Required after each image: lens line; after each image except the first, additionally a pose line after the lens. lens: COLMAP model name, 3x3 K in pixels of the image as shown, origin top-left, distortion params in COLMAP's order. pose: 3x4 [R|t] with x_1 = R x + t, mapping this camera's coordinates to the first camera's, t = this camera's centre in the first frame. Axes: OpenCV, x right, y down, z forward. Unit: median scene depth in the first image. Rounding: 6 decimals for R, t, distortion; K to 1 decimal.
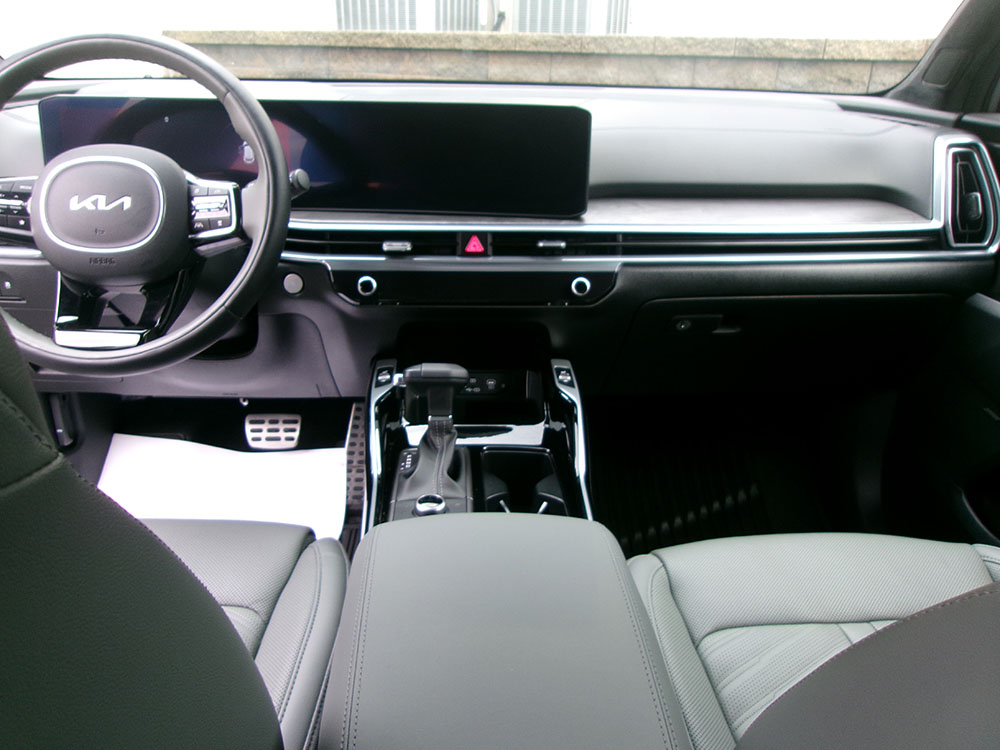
lens RADIAL K [[777.5, 0, 500.0], [0, 777.5, 375.0], [0, 0, 1]] dist [-0.031200, 0.055268]
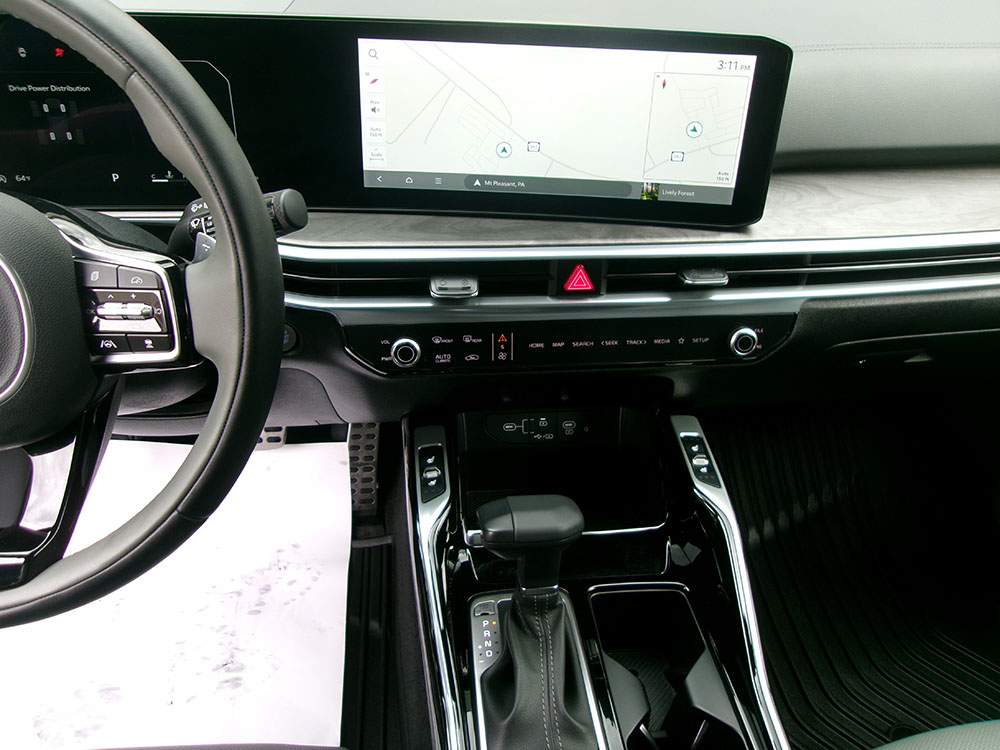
lens RADIAL K [[777.3, 0, 501.6], [0, 777.3, 369.9], [0, 0, 1]] dist [0.000030, 0.009808]
pose [[0.998503, -0.018685, 0.051407, -0.126228], [0.005102, 0.967561, 0.252586, -0.254084], [-0.054459, -0.251945, 0.966208, 0.395502]]
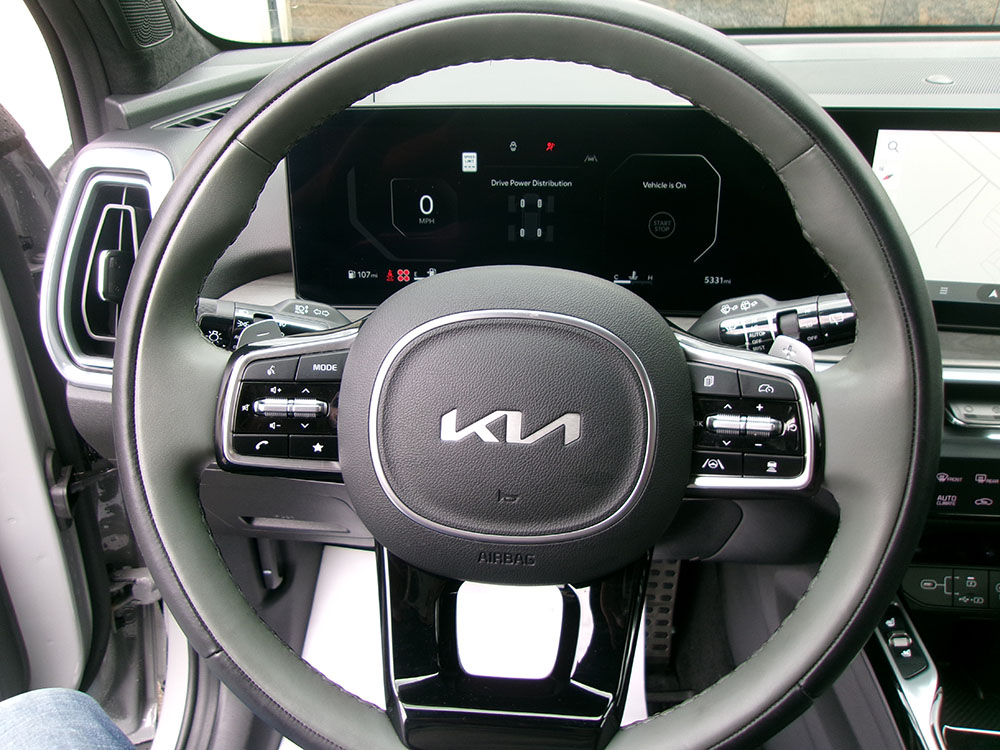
lens RADIAL K [[777.5, 0, 500.0], [0, 777.5, 375.0], [0, 0, 1]] dist [-0.031200, 0.055268]
pose [[0.992653, 0.032696, -0.116492, -0.379053], [-0.020560, 0.994376, 0.103894, -0.234766], [0.119234, -0.100735, 0.987743, 0.472748]]
